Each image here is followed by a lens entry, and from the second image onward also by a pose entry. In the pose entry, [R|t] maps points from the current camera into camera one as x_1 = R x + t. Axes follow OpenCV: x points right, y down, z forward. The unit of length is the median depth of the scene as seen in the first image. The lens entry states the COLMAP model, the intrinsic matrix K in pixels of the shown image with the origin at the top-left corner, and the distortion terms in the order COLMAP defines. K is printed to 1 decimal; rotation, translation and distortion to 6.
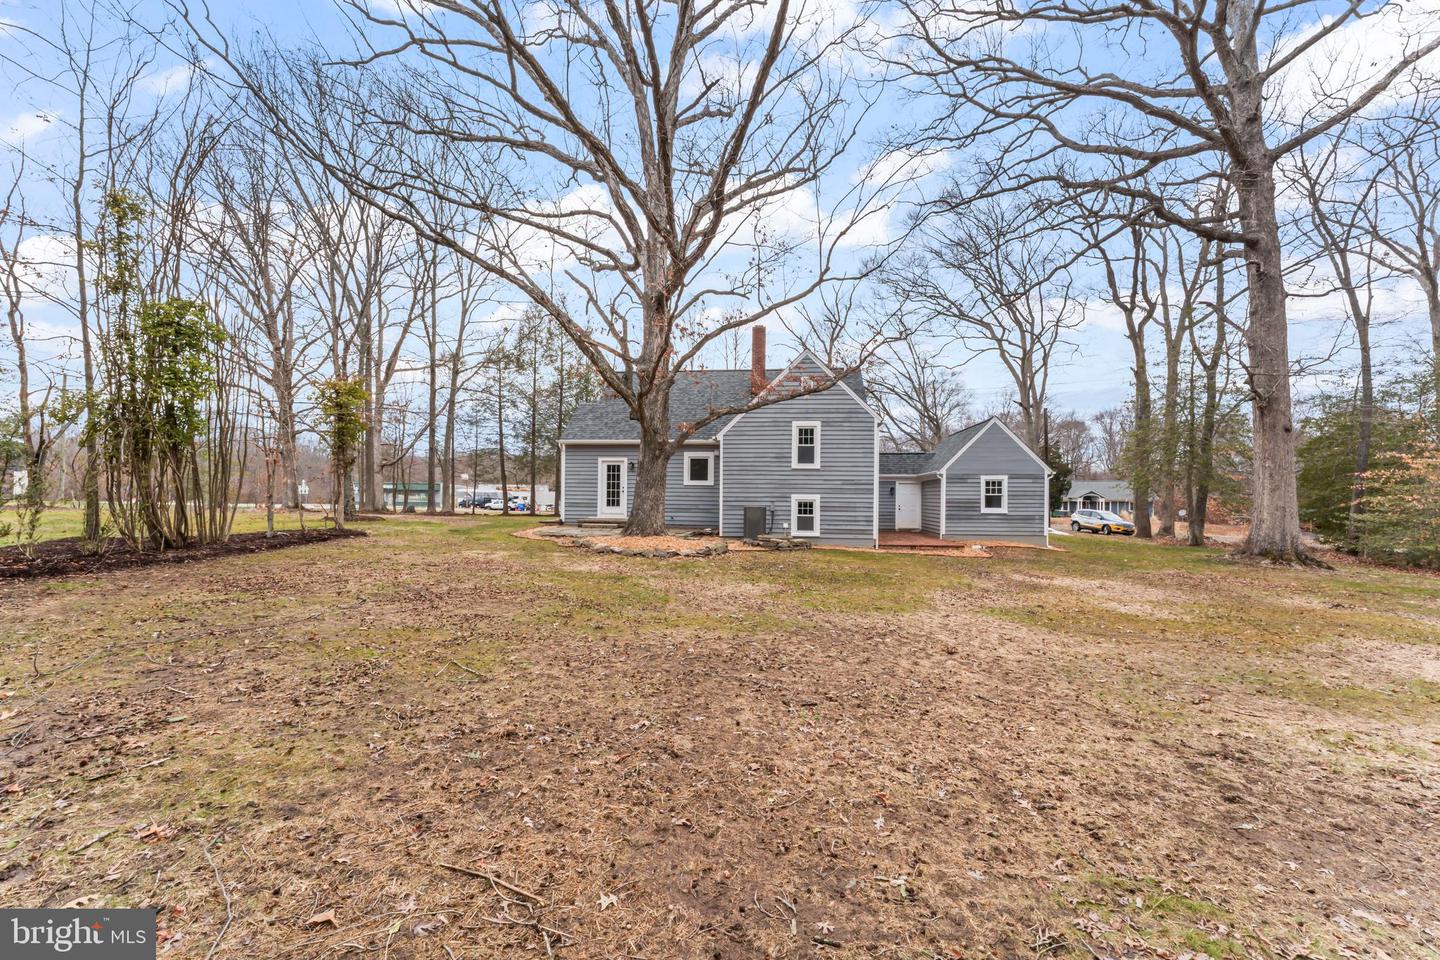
lens RADIAL K [[572.7, 0, 720.5], [0, 572.7, 490.1], [0, 0, 1]] dist [0.000154, 0.000205]
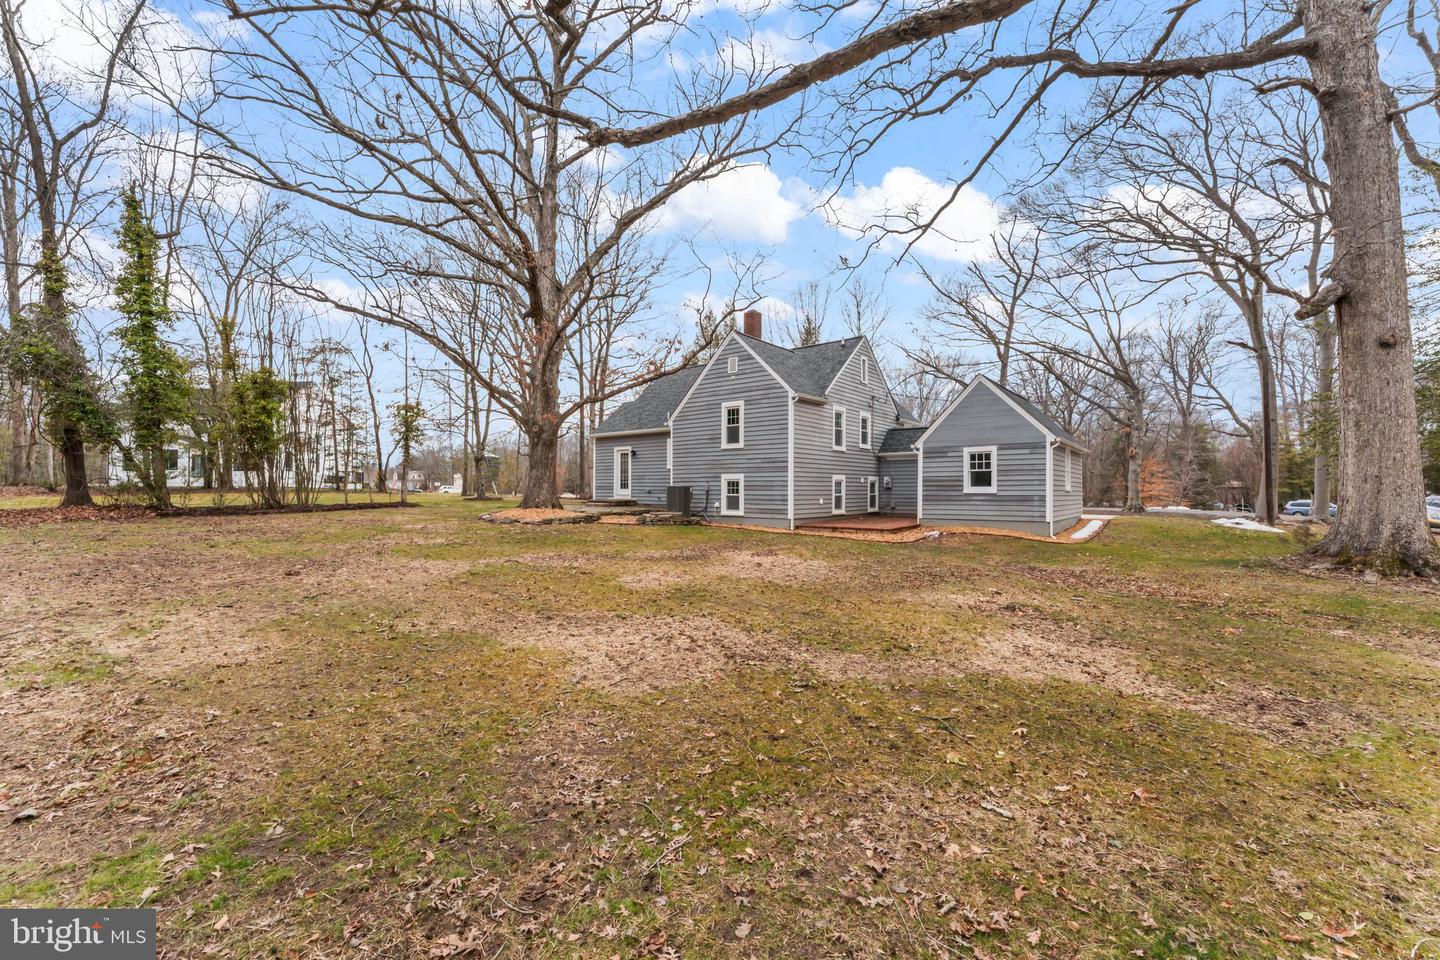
lens RADIAL K [[572.7, 0, 725.0], [0, 572.7, 478.6], [0, 0, 1]] dist [0.000154, 0.000205]
pose [[0.846976, -0.017962, -0.531328, 0.662559], [0.011417, 0.999813, -0.015599, 0.030942], [0.531509, 0.007146, 0.847023, 0.135431]]
